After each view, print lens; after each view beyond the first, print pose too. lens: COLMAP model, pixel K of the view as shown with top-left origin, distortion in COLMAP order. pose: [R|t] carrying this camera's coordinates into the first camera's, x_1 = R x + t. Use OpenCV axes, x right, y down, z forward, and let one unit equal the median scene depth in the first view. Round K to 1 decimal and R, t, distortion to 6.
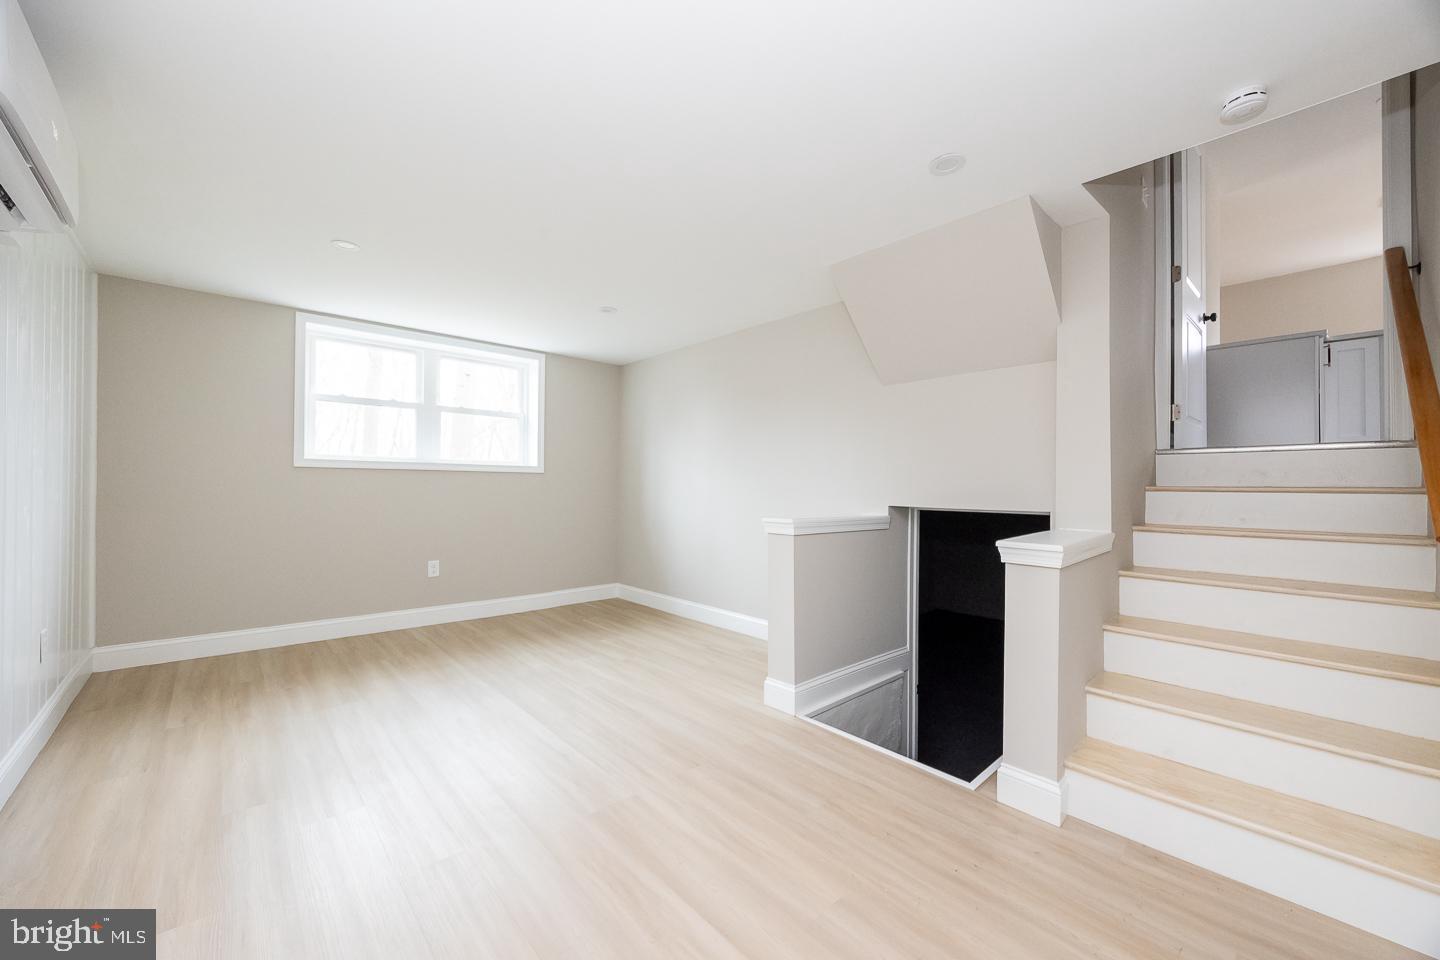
lens RADIAL K [[552.9, 0, 719.5], [0, 552.9, 487.1], [0, 0, 1]] dist [-0.005899, -0.000317]
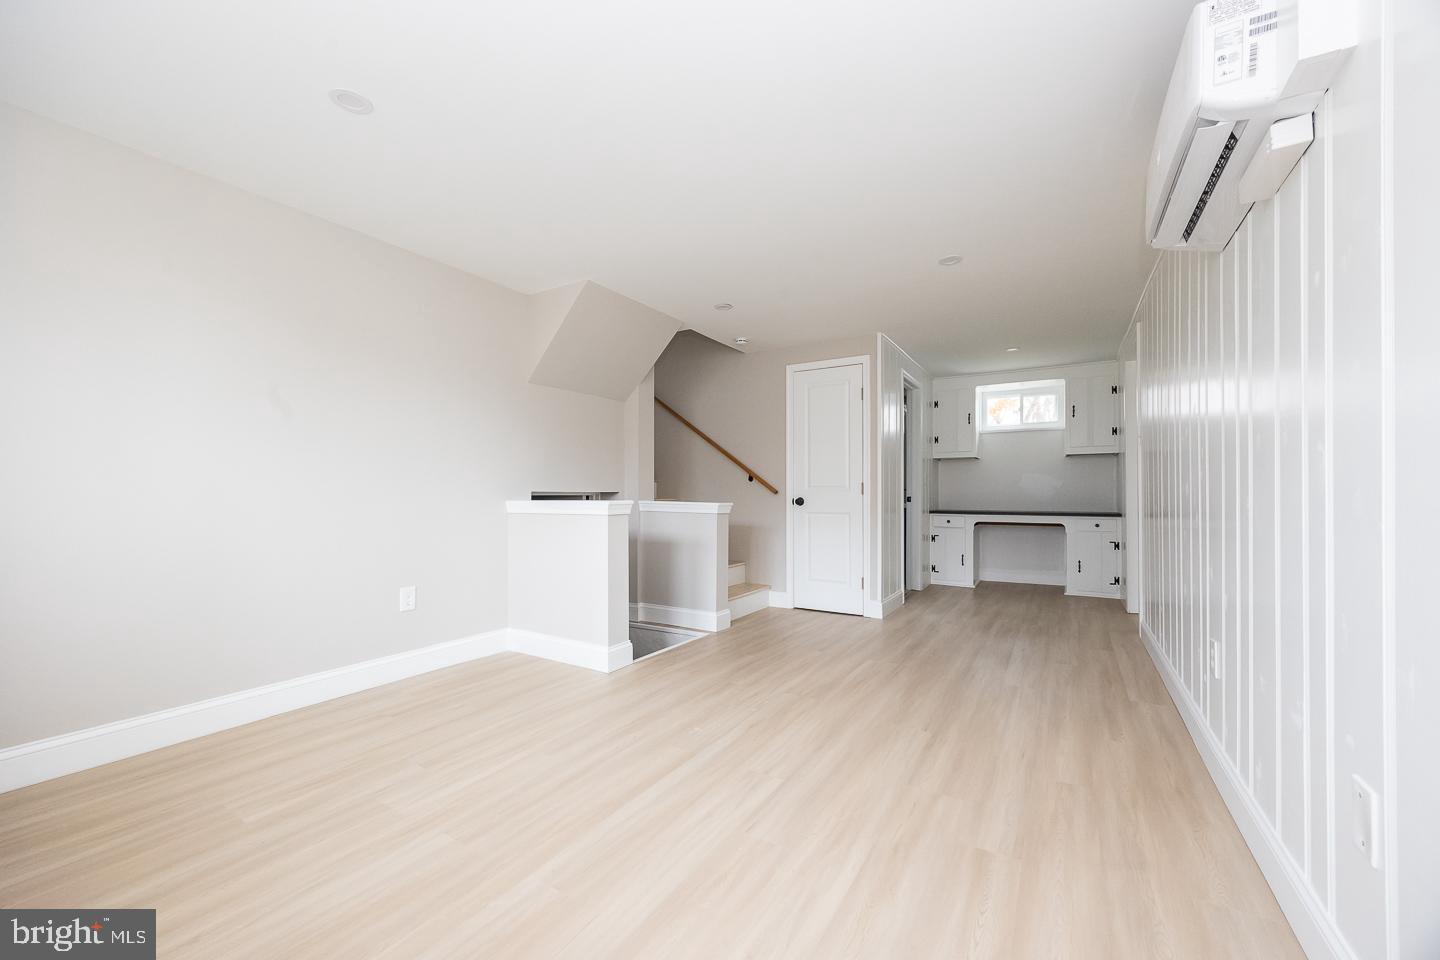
lens RADIAL K [[557.5, 0, 722.1], [0, 557.5, 465.1], [0, 0, 1]] dist [-0.001624, -0.000018]
pose [[-0.276977, 0.029314, 0.960429, -1.545316], [-0.011229, 0.999368, -0.033741, 0.017180], [-0.960811, -0.020130, -0.276473, 1.595546]]
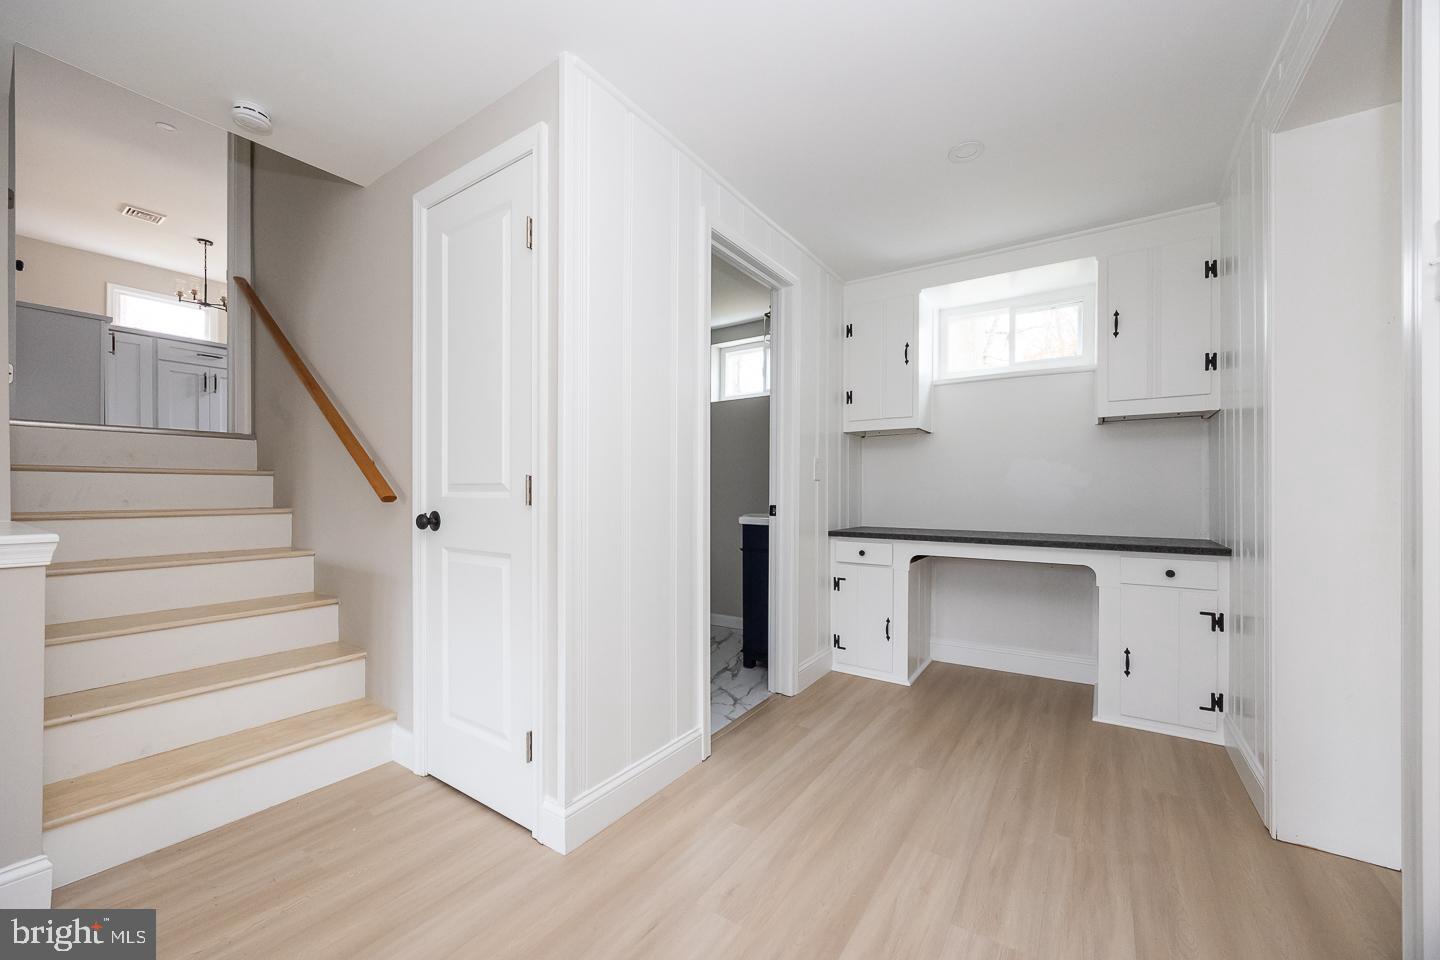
lens RADIAL K [[557.5, 0, 722.1], [0, 557.5, 465.1], [0, 0, 1]] dist [-0.001624, -0.000018]
pose [[-0.236011, 0.022630, 0.971487, -0.348421], [-0.013080, 0.999564, -0.026461, 0.009038], [-0.971662, -0.018952, -0.235612, 0.273819]]
